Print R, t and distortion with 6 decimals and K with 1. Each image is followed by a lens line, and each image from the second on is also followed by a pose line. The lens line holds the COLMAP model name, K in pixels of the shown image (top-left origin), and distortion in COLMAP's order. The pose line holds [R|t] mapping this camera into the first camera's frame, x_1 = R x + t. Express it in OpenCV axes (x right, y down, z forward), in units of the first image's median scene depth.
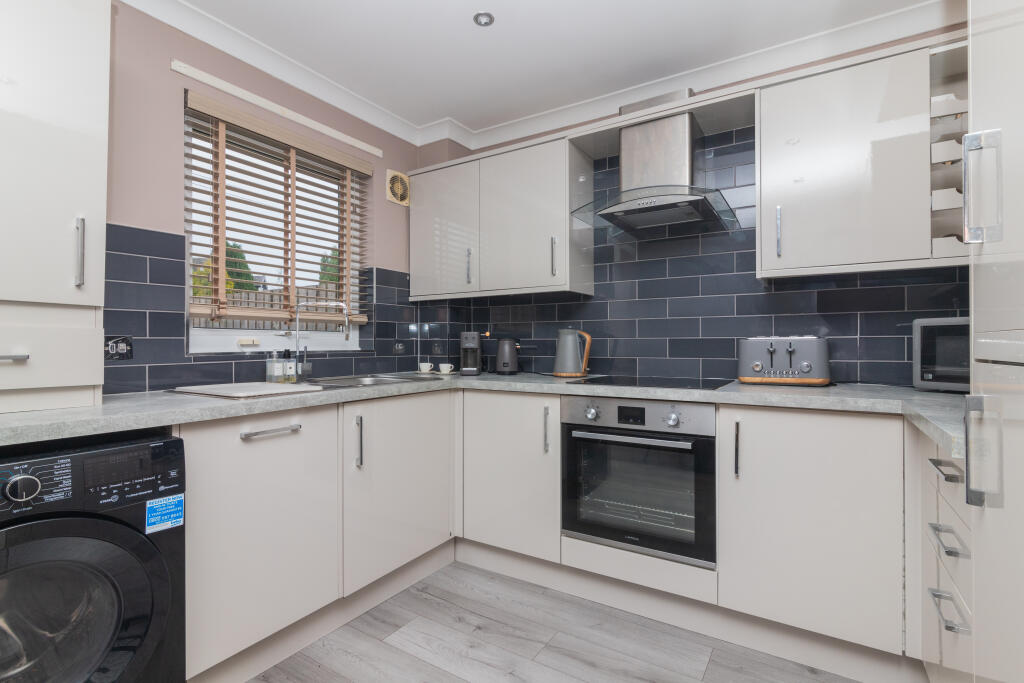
lens RADIAL K [[483.9, 0, 485.1], [0, 483.9, 342.4], [0, 0, 1]] dist [-0.000465, 0.000005]
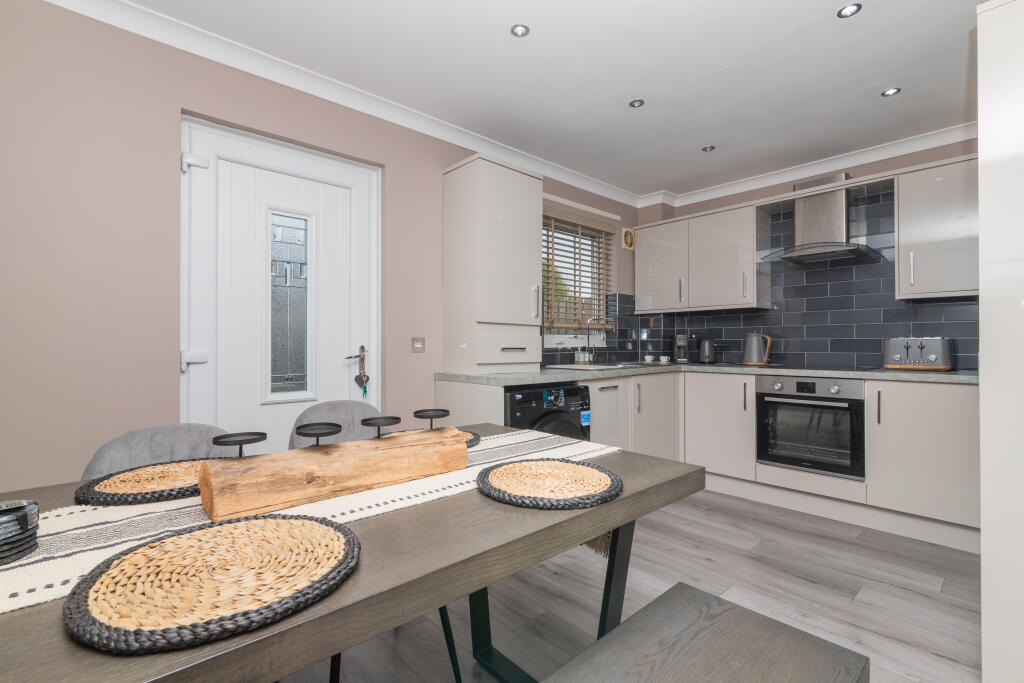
lens RADIAL K [[461.4, 0, 526.8], [0, 461.4, 342.2], [0, 0, 1]] dist [-0.001922, -0.000030]
pose [[0.979322, -0.001007, -0.202304, -0.265513], [0.001061, 0.999999, 0.000160, 0.000309], [0.202304, -0.000372, 0.979323, -0.616619]]
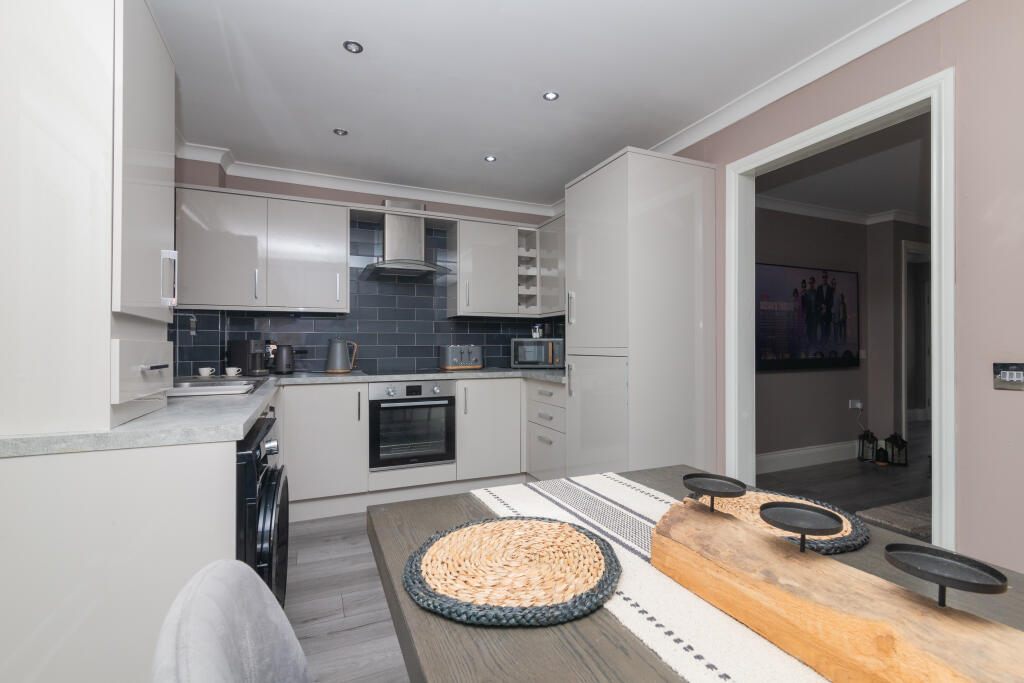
lens RADIAL K [[443.9, 0, 539.9], [0, 443.9, 344.1], [0, 0, 1]] dist [0.000657, 0.000039]
pose [[0.524086, 0.003530, 0.851658, -0.754157], [-0.002999, 0.999993, -0.002300, -0.013859], [-0.851660, -0.001349, 0.524092, -0.212693]]
